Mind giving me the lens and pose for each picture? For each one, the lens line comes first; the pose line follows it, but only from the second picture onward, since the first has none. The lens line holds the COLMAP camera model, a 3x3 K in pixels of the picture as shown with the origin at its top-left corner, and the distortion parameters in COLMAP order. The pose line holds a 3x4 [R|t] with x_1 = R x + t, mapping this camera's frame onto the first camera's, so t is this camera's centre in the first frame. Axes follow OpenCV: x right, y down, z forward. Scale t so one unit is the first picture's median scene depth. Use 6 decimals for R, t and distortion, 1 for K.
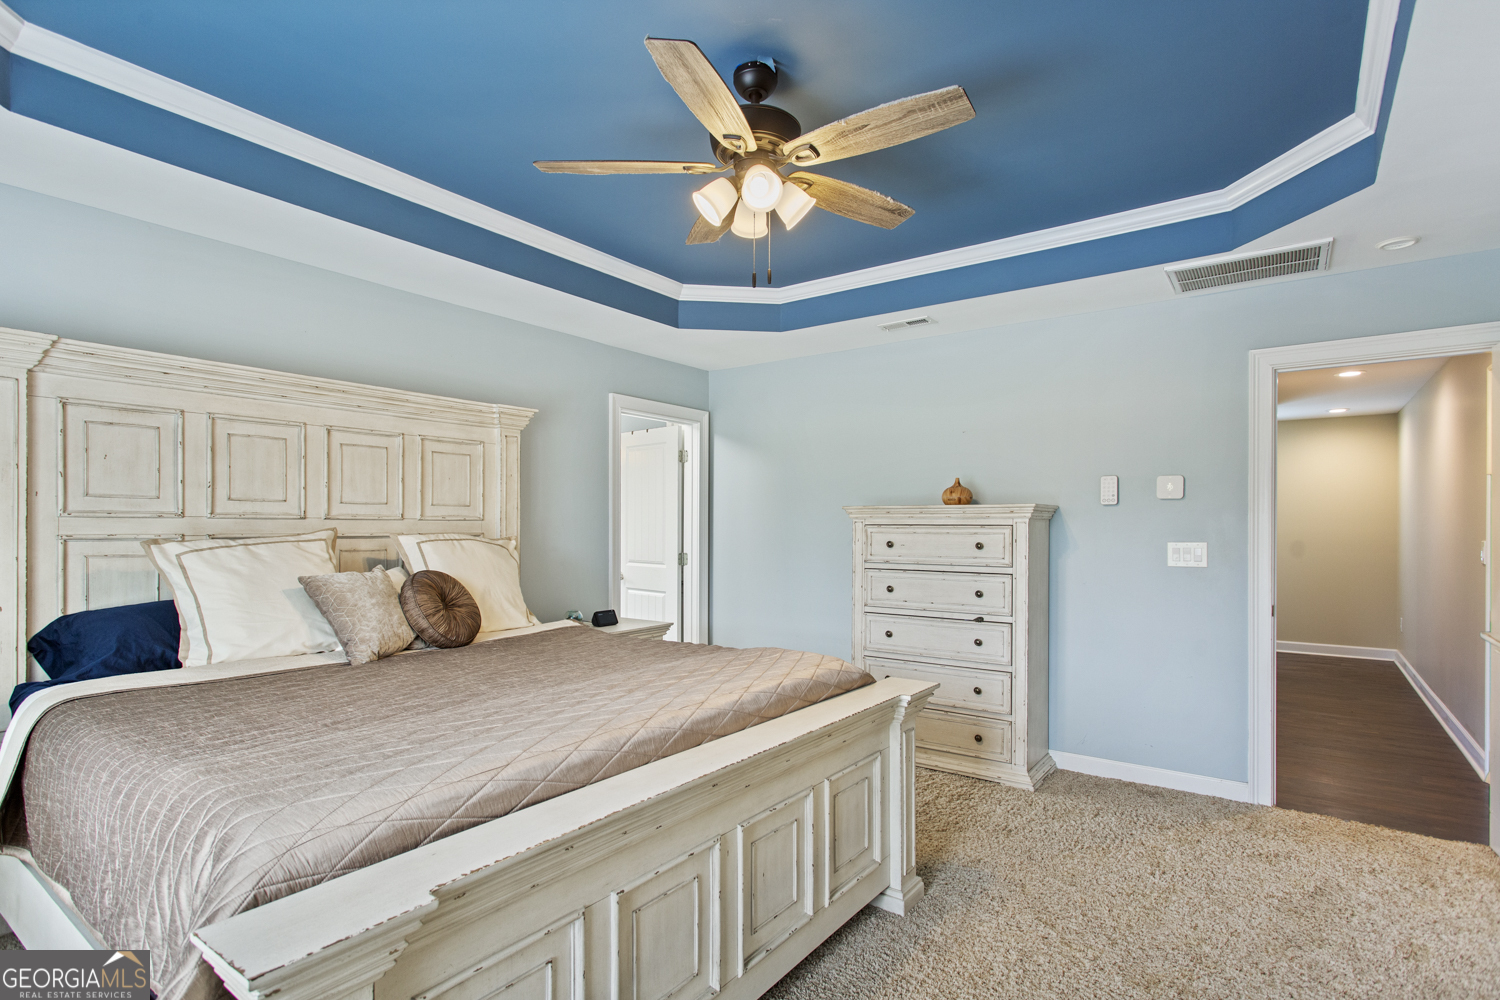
lens RADIAL K [[744.5, 0, 751.1], [0, 744.5, 536.6], [0, 0, 1]] dist [-0.000196, -0.000030]
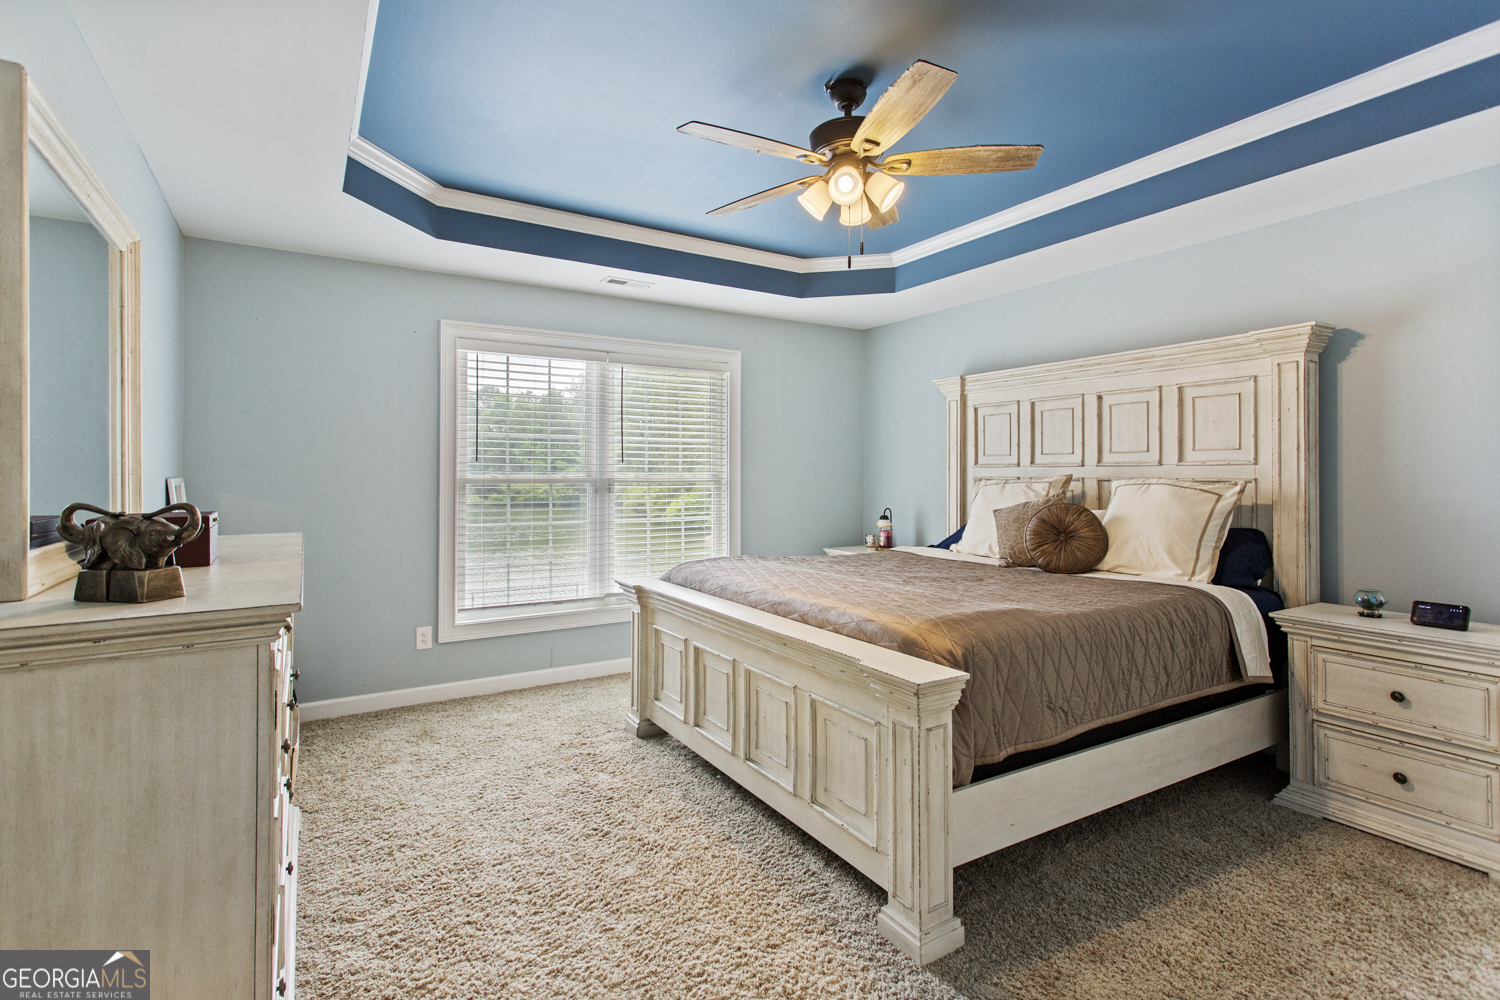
lens RADIAL K [[724.2, 0, 739.5], [0, 724.2, 473.1], [0, 0, 1]] dist [0.000212, -0.000017]
pose [[-0.390843, -0.004328, -0.920447, 0.857490], [-0.013991, 0.999901, 0.001239, -0.004873], [0.920351, 0.013362, -0.390865, 0.982336]]
